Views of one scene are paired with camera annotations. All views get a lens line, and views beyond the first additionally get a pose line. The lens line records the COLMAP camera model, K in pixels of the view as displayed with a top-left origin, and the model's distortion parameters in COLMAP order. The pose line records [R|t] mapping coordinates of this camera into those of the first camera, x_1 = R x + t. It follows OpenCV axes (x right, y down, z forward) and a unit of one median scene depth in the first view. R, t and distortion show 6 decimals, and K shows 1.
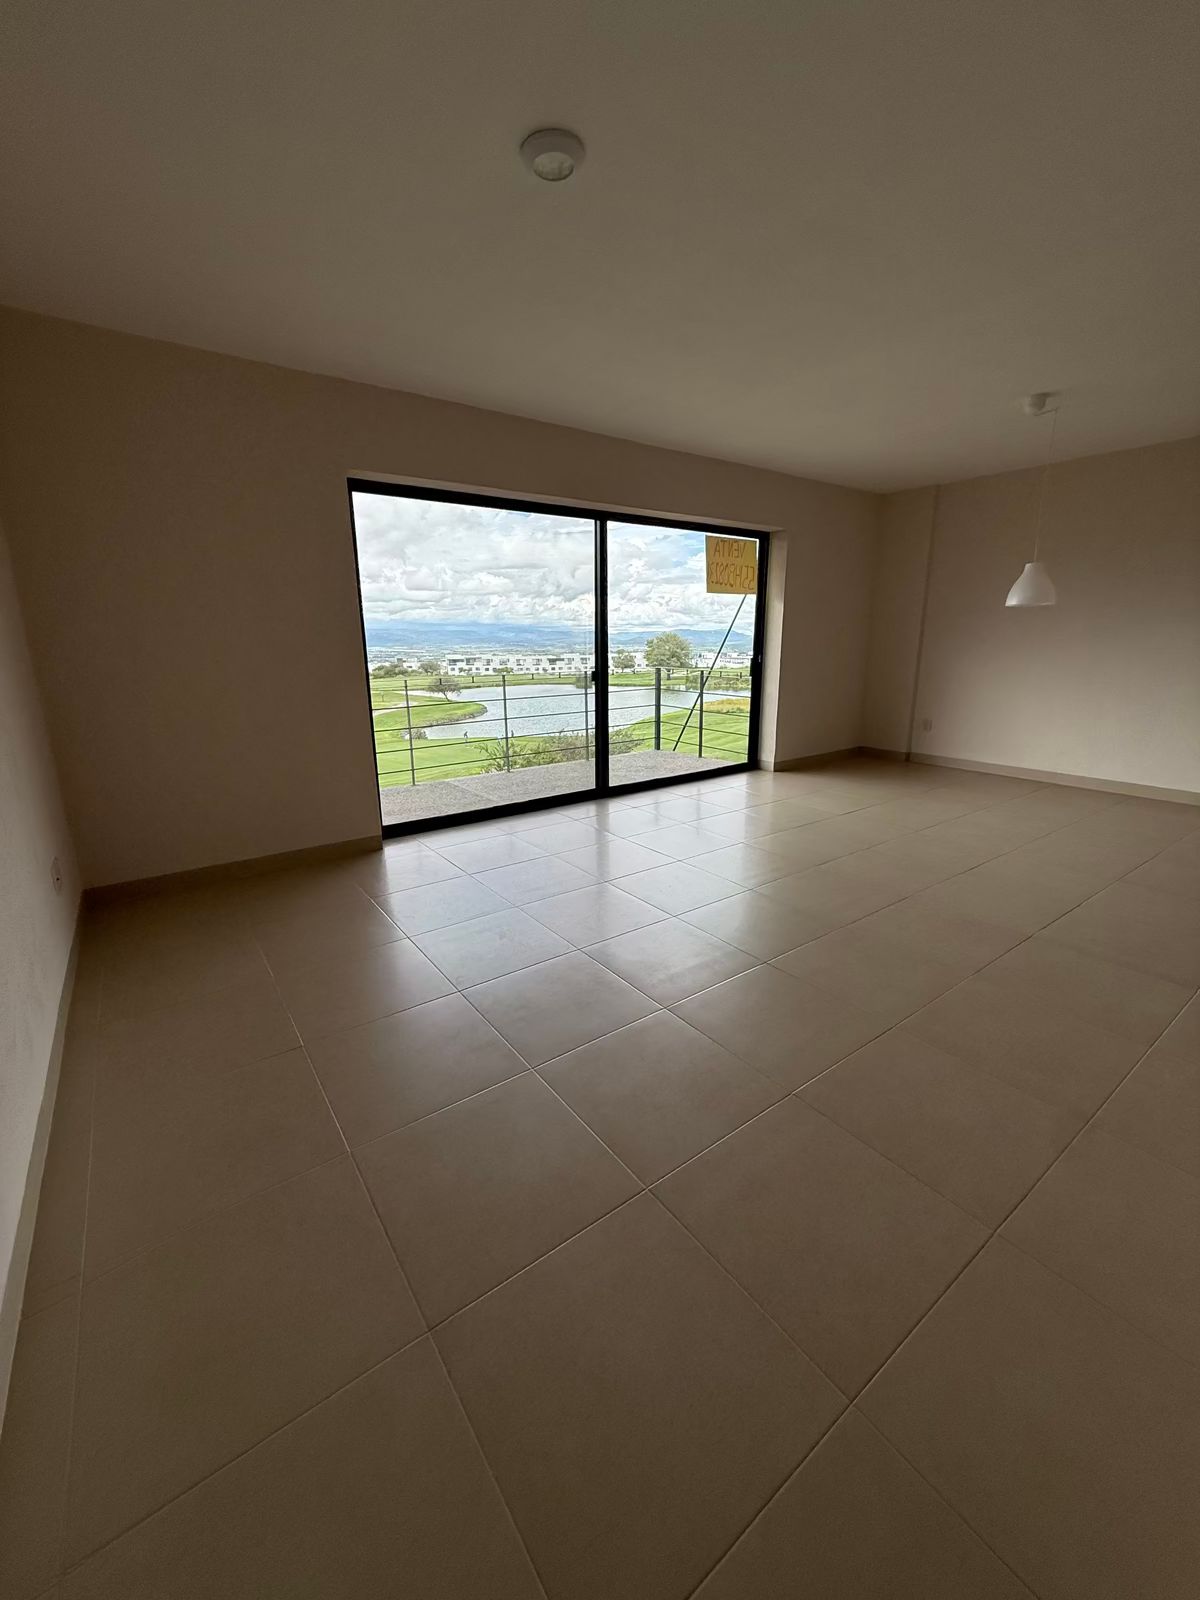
lens RADIAL K [[633.5, 0, 596.4], [0, 633.5, 793.1], [0, 0, 1]] dist [-0.001928, 0.000581]
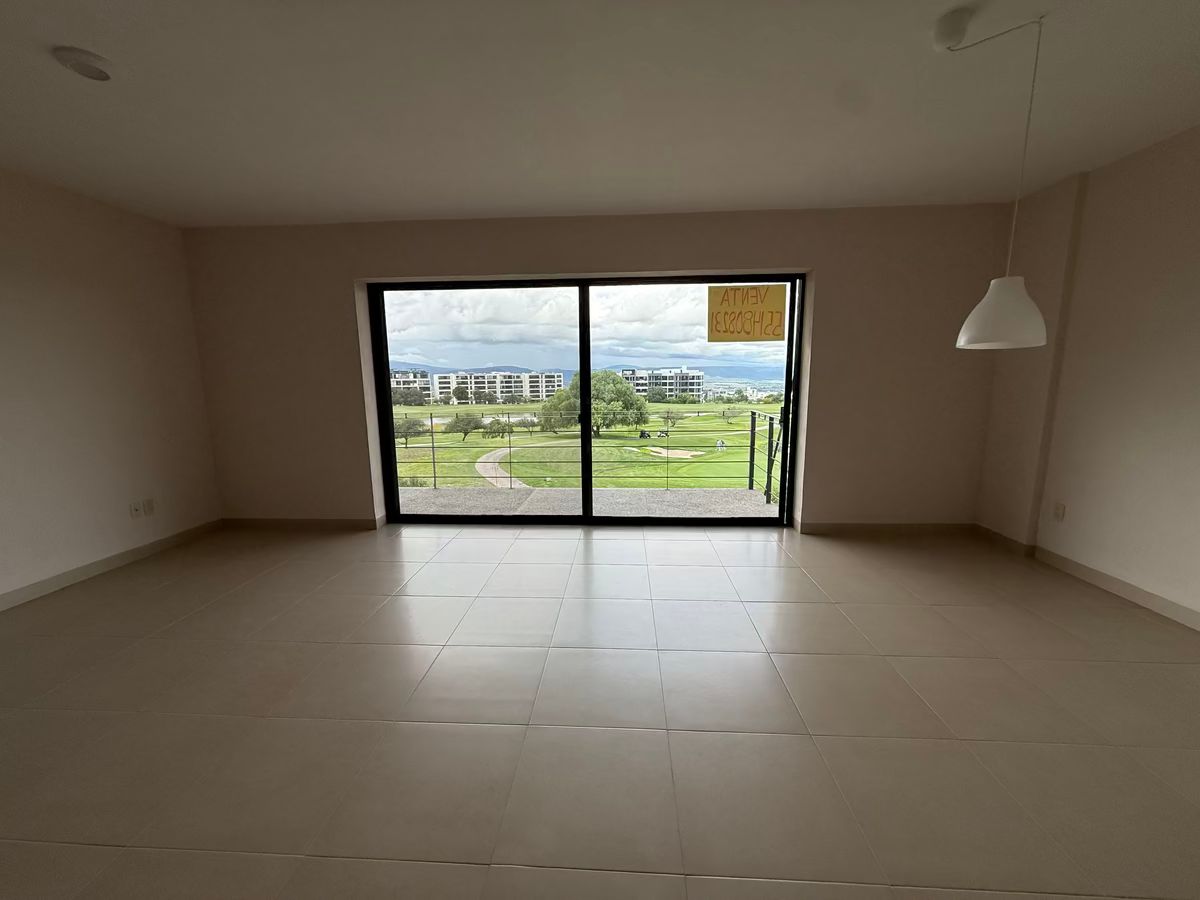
lens RADIAL K [[478.7, 0, 597.0], [0, 478.7, 449.2], [0, 0, 1]] dist [0.003263, 0.000435]
pose [[0.775936, 0.097108, -0.623292, 0.529903], [-0.148892, 0.988356, -0.031371, -0.098861], [0.612988, 0.117145, 0.781359, 0.320996]]
